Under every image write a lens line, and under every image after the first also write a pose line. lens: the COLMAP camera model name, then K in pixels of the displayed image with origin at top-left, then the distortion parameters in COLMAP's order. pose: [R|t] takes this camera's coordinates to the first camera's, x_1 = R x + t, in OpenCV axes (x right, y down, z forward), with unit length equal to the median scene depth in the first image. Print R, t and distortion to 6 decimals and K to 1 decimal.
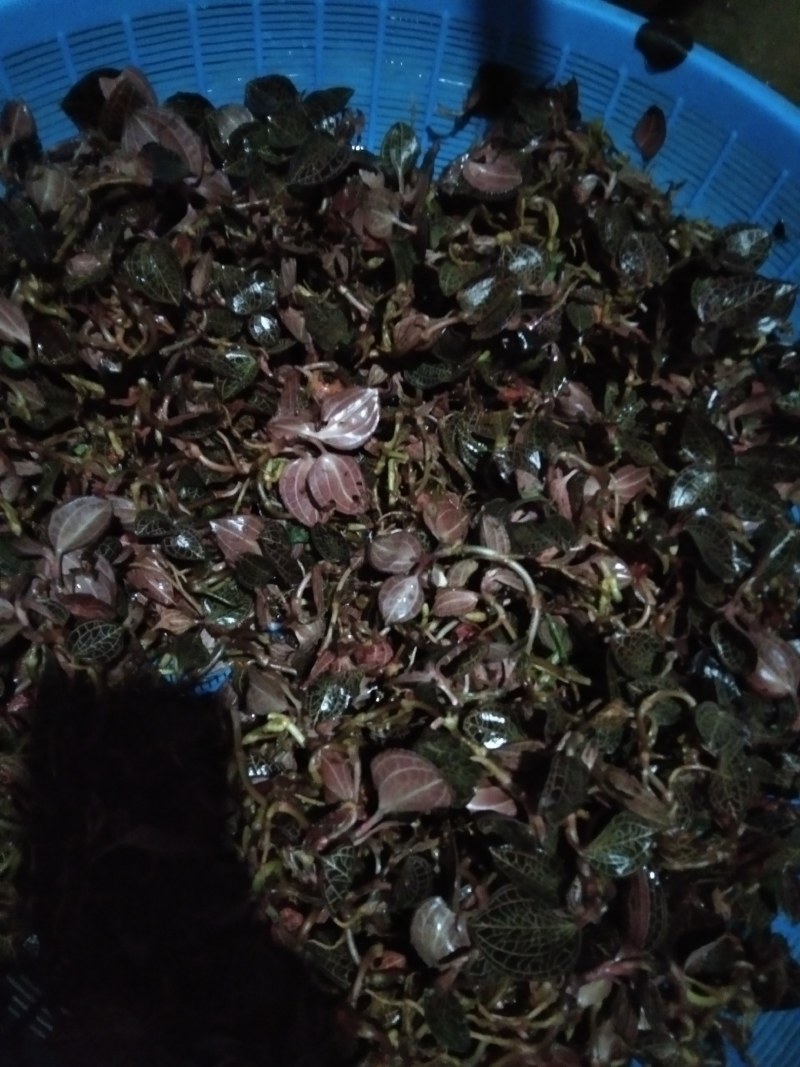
lens RADIAL K [[851.3, 0, 402.7], [0, 851.3, 536.3], [0, 0, 1]] dist [0.086033, -0.200734]
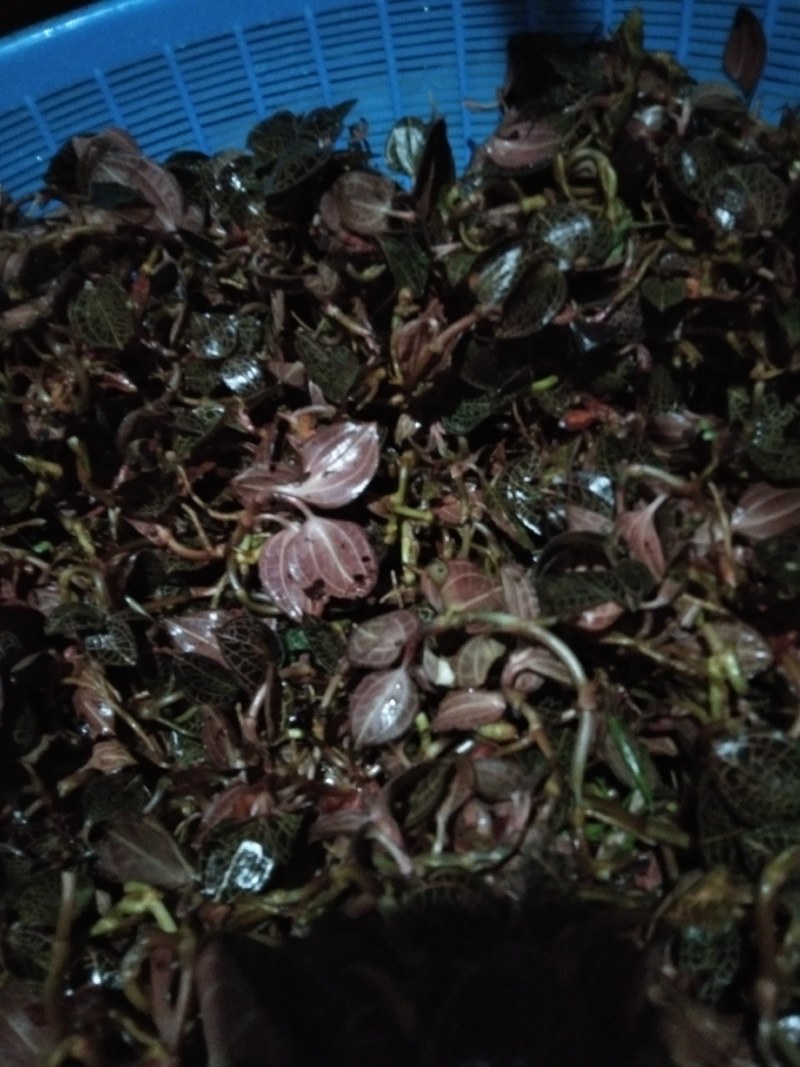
lens RADIAL K [[851.3, 0, 402.7], [0, 851.3, 536.3], [0, 0, 1]] dist [0.086033, -0.200734]
pose [[0.951422, -0.095748, -0.292625, 0.200888], [0.021297, 0.968606, -0.247688, 0.103304], [0.307154, 0.229424, 0.923592, 0.364603]]
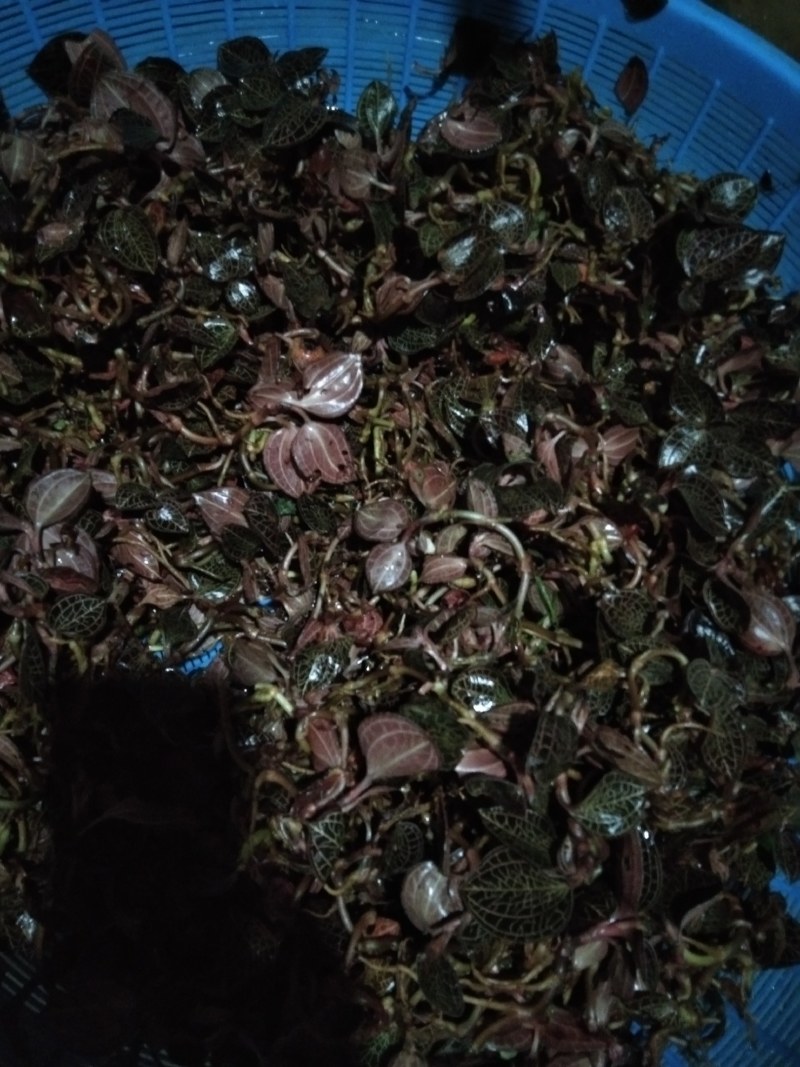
lens RADIAL K [[851.3, 0, 402.7], [0, 851.3, 536.3], [0, 0, 1]] dist [0.086033, -0.200734]
pose [[0.999652, -0.026325, -0.001832, 0.016224], [0.026355, 0.999469, 0.019147, 0.018998], [0.001327, -0.019188, 0.999815, 0.014318]]
